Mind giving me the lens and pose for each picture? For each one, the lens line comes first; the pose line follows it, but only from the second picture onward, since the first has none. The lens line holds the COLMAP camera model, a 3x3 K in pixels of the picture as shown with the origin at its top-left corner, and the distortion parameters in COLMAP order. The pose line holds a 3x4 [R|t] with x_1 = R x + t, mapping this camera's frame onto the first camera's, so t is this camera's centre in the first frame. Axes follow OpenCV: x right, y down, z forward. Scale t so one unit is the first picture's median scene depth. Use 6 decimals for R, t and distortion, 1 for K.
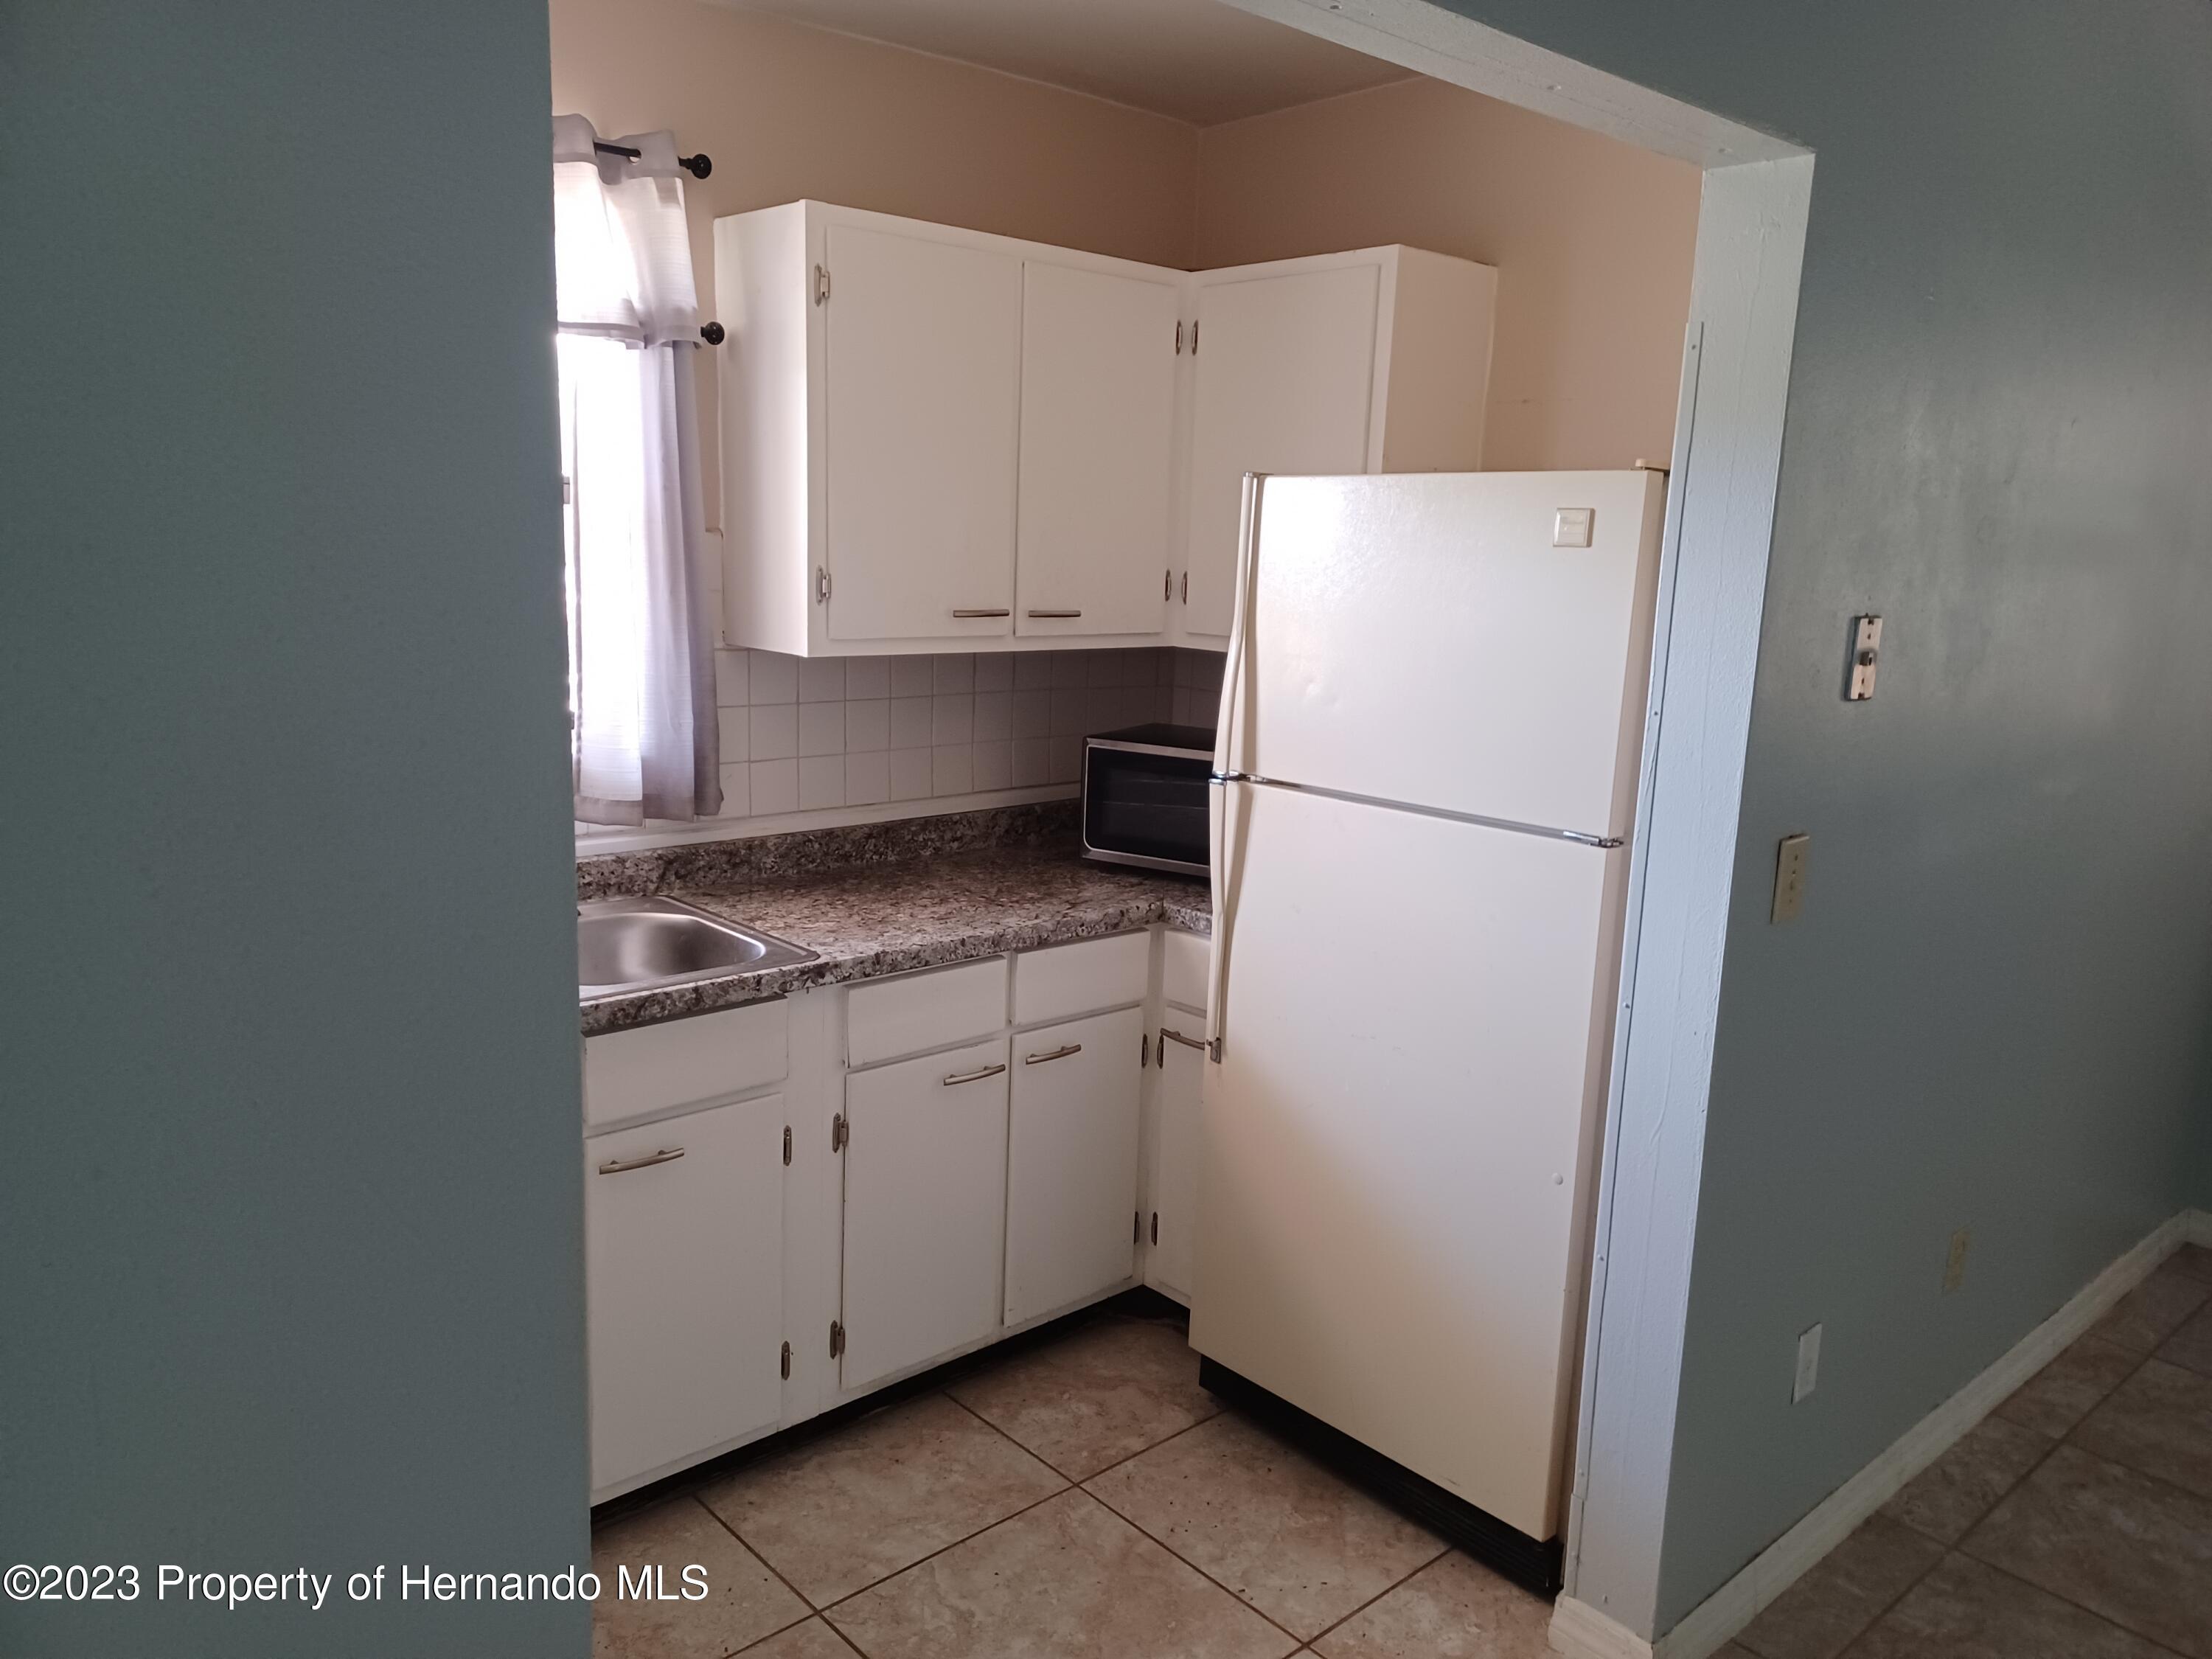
lens RADIAL K [[1593.0, 0, 1106.0], [0, 1593.0, 825.6], [0, 0, 1]] dist [0.032601, 0.004319]
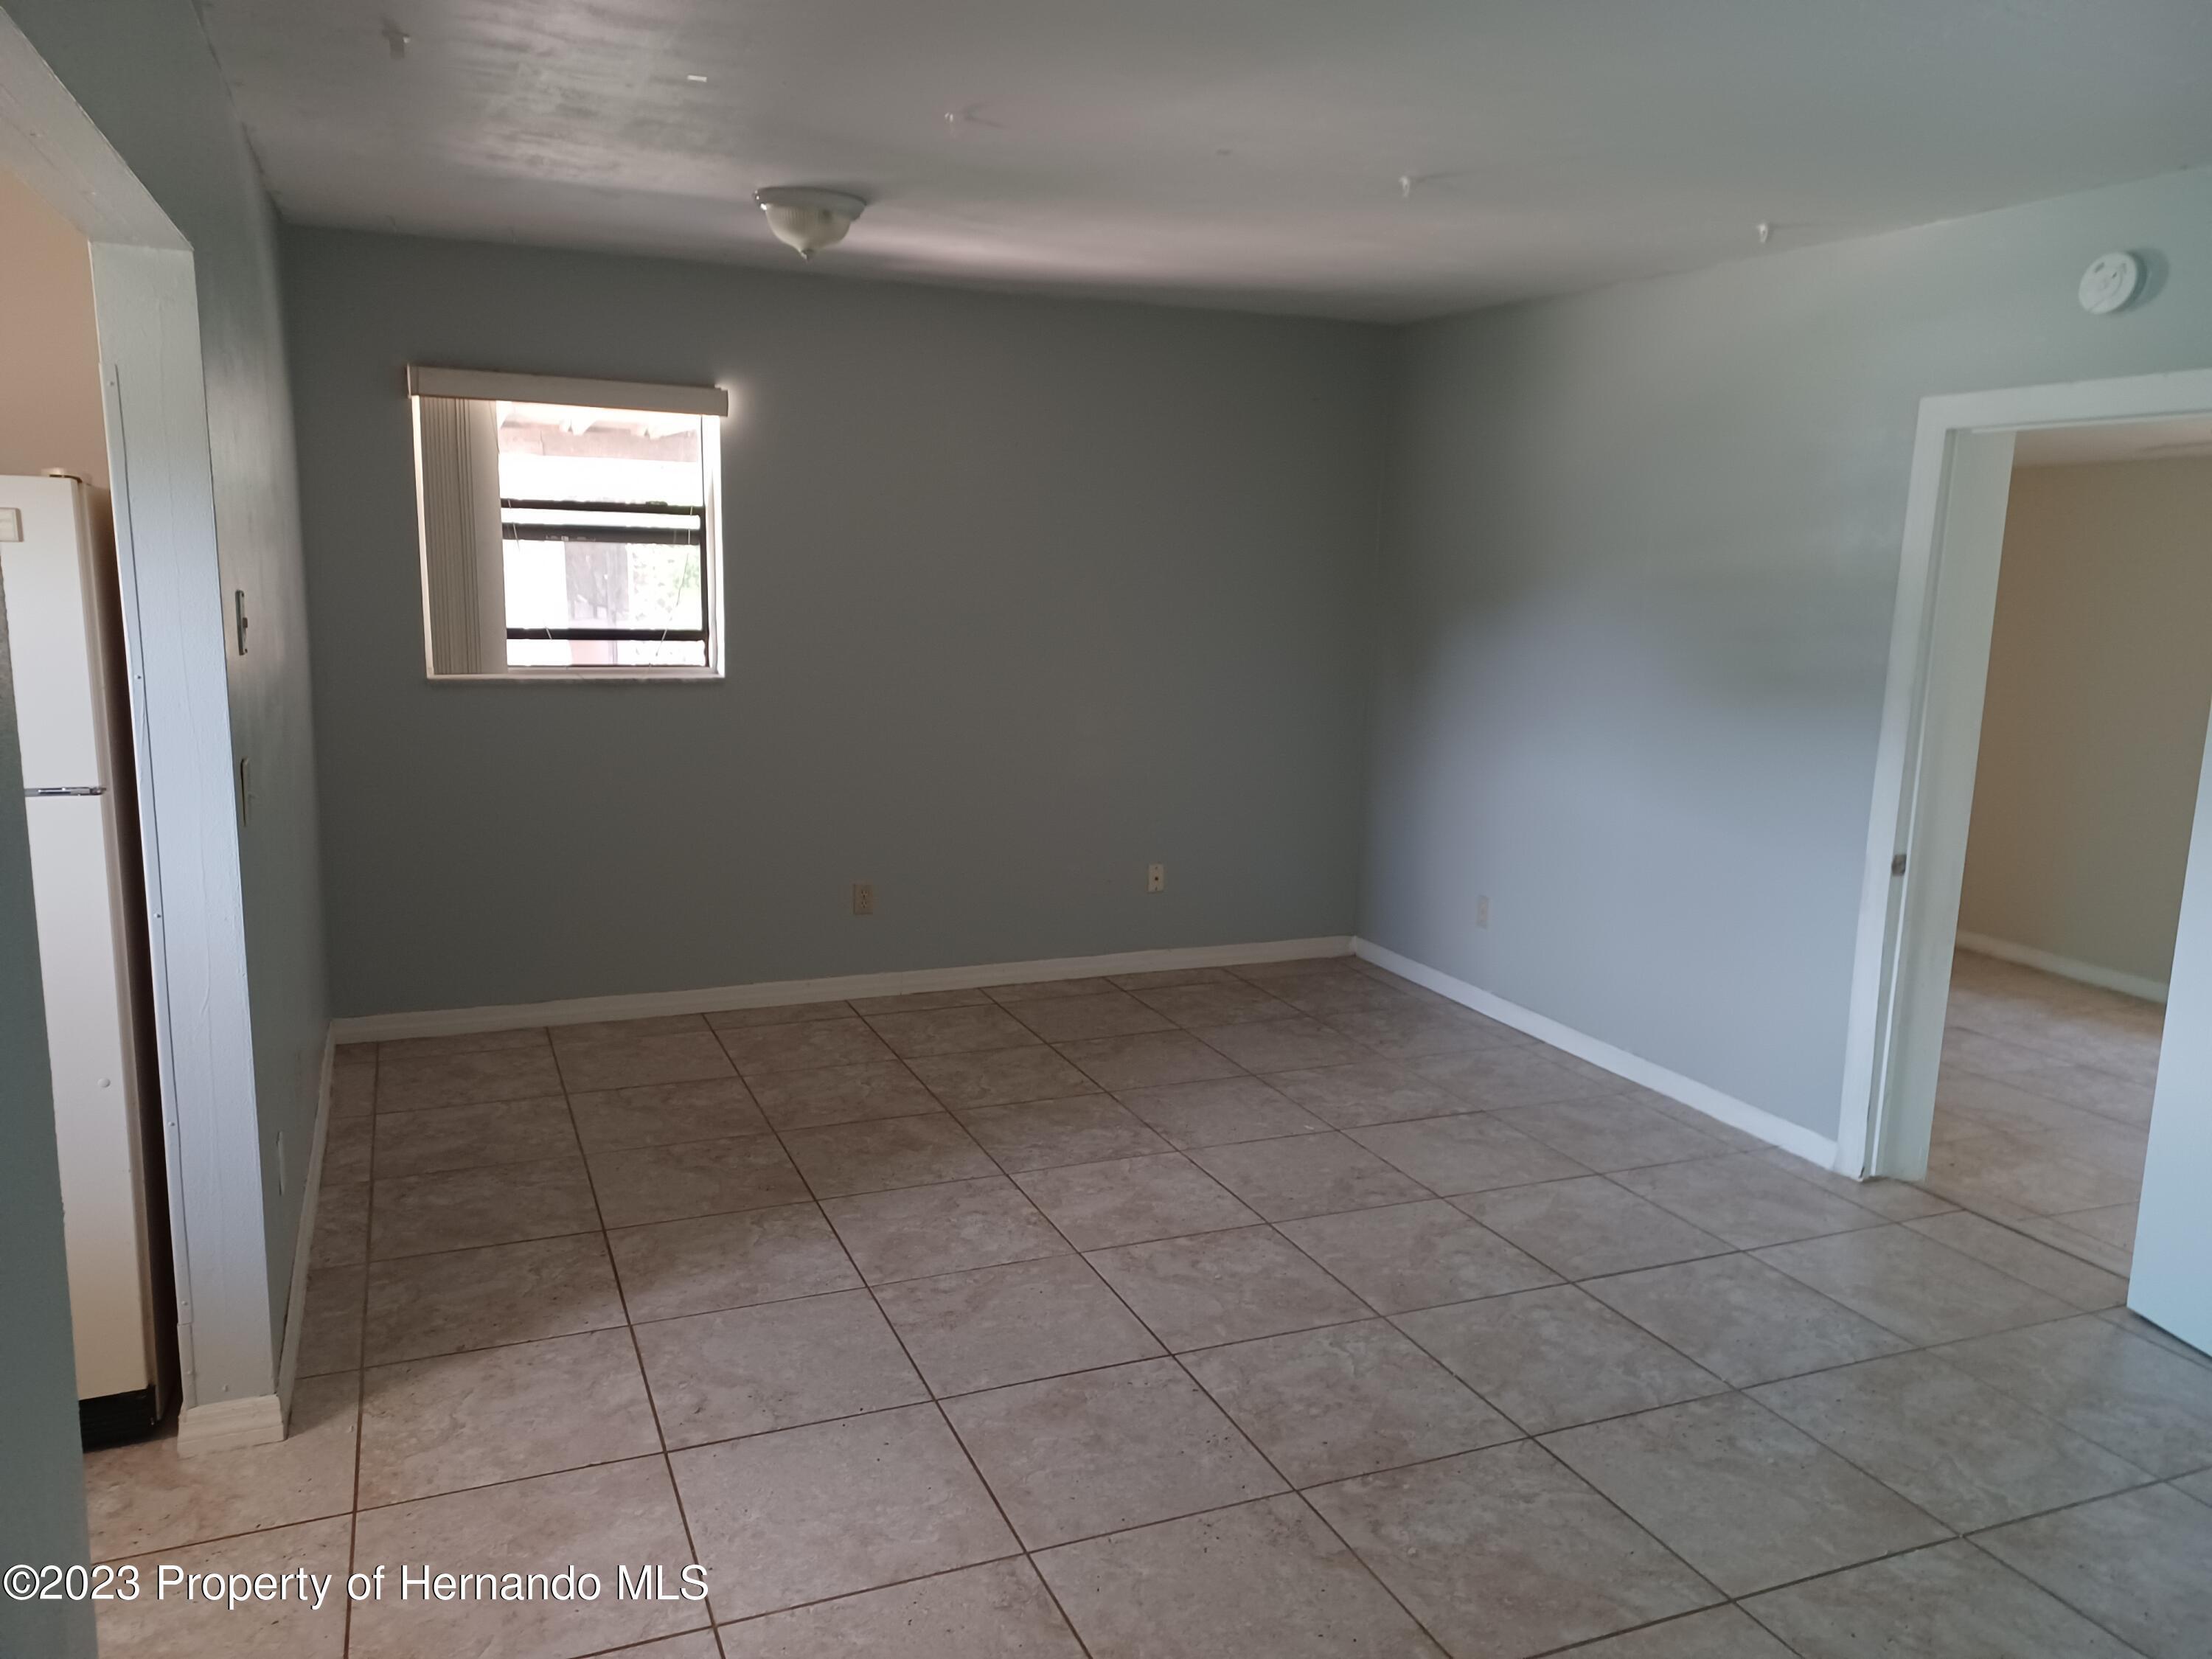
lens RADIAL K [[1593.0, 0, 1111.0], [0, 1593.0, 827.7], [0, 0, 1]] dist [0.032601, 0.004319]
pose [[0.323204, -0.193987, 0.926233, -0.449073], [0.157183, 0.976173, 0.149598, -0.019109], [-0.933184, 0.097237, 0.345995, -0.093841]]
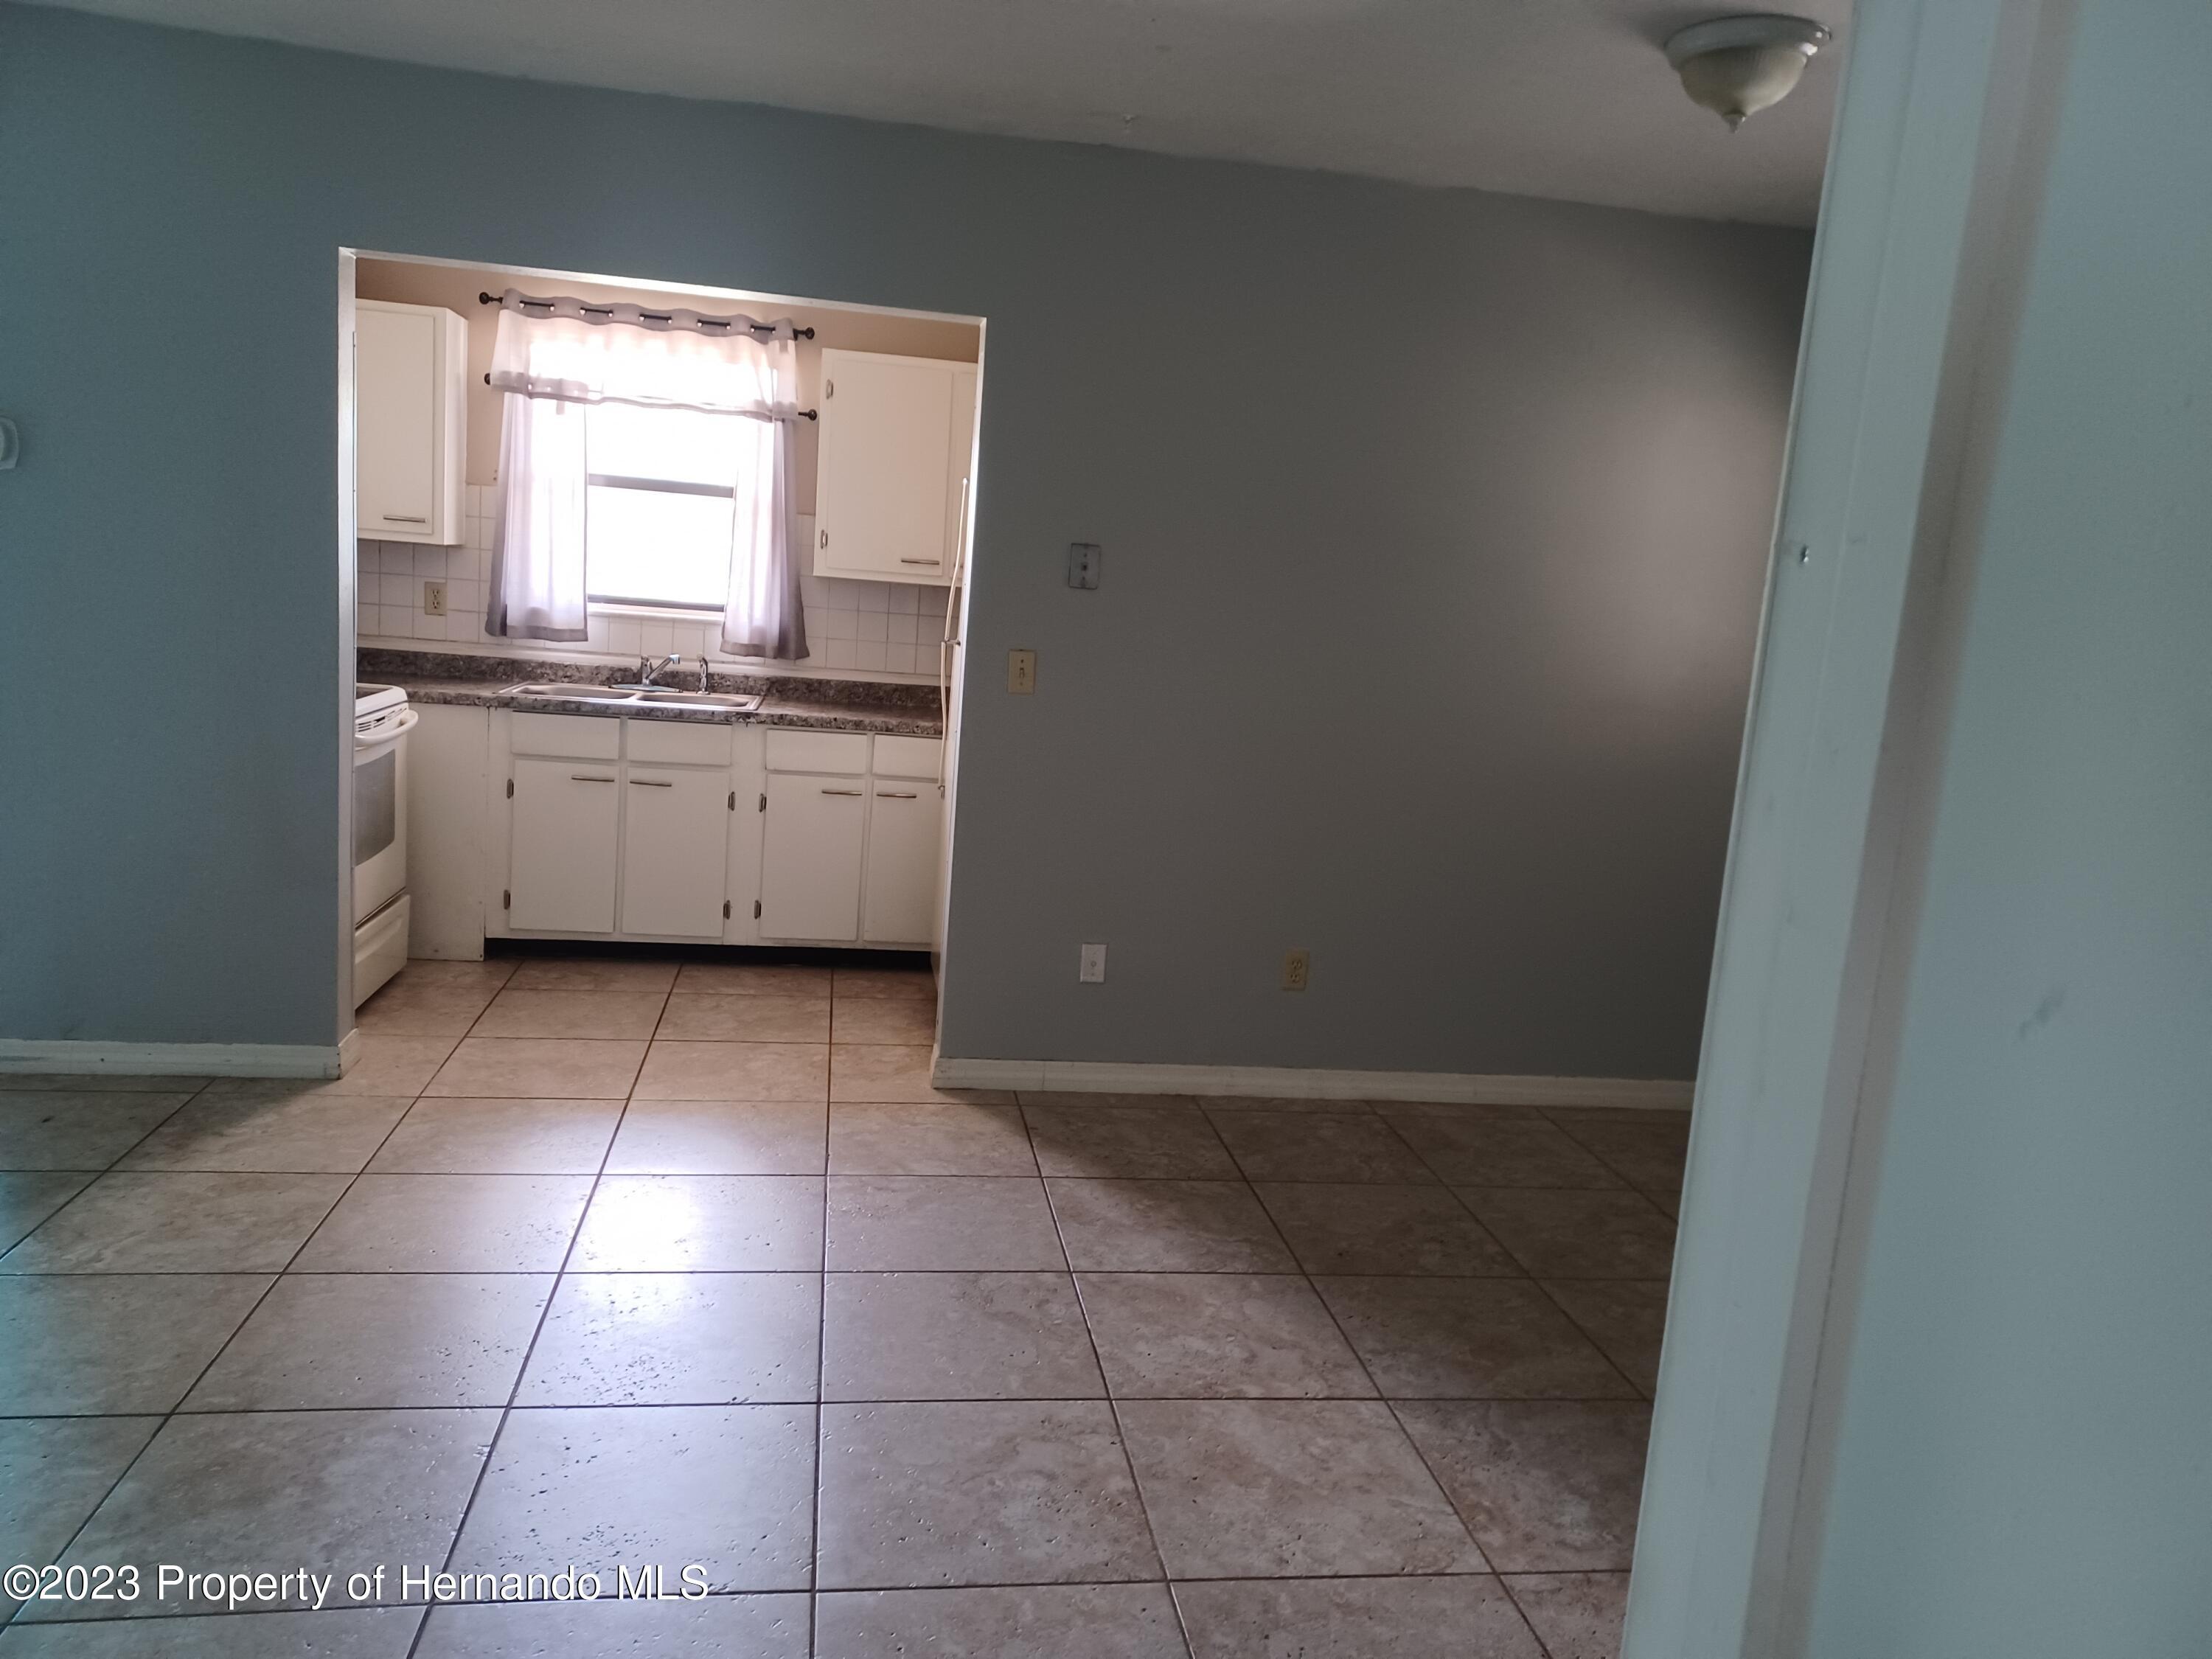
lens RADIAL K [[1593.0, 0, 1105.5], [0, 1593.0, 843.2], [0, 0, 1]] dist [0.032601, 0.004319]
pose [[0.838223, 0.117761, -0.532460, 1.245224], [-0.141965, 0.989861, -0.004567, 0.184953], [0.526524, 0.079419, 0.846443, -0.467178]]
